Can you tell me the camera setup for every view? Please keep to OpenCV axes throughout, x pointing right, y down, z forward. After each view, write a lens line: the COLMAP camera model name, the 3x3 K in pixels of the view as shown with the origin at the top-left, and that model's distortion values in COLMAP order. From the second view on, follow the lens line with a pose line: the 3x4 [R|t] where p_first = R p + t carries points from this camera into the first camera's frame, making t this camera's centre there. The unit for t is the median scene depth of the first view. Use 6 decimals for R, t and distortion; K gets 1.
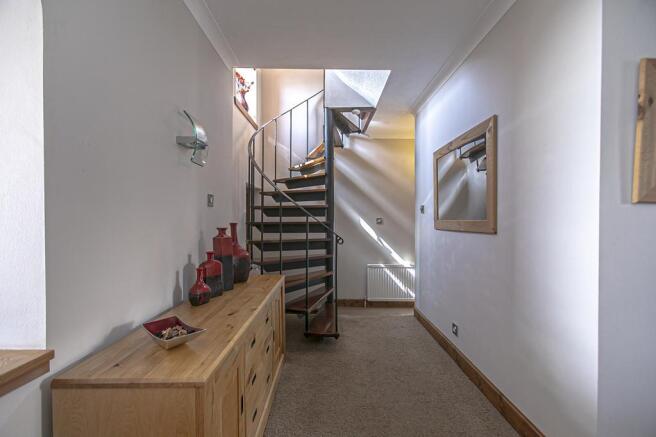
lens RADIAL K [[297.0, 0, 327.5], [0, 297.0, 220.1], [0, 0, 1]] dist [-0.005208, 0.000378]
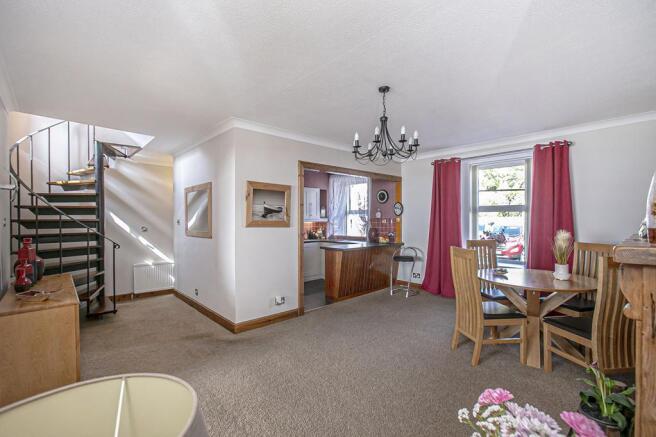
lens RADIAL K [[297.0, 0, 323.6], [0, 297.0, 219.1], [0, 0, 1]] dist [-0.005208, 0.000378]
pose [[0.742736, -0.006298, 0.669554, -0.128934], [0.009205, 0.999957, -0.000806, -0.039433], [-0.669521, 0.006762, 0.742763, -0.557126]]
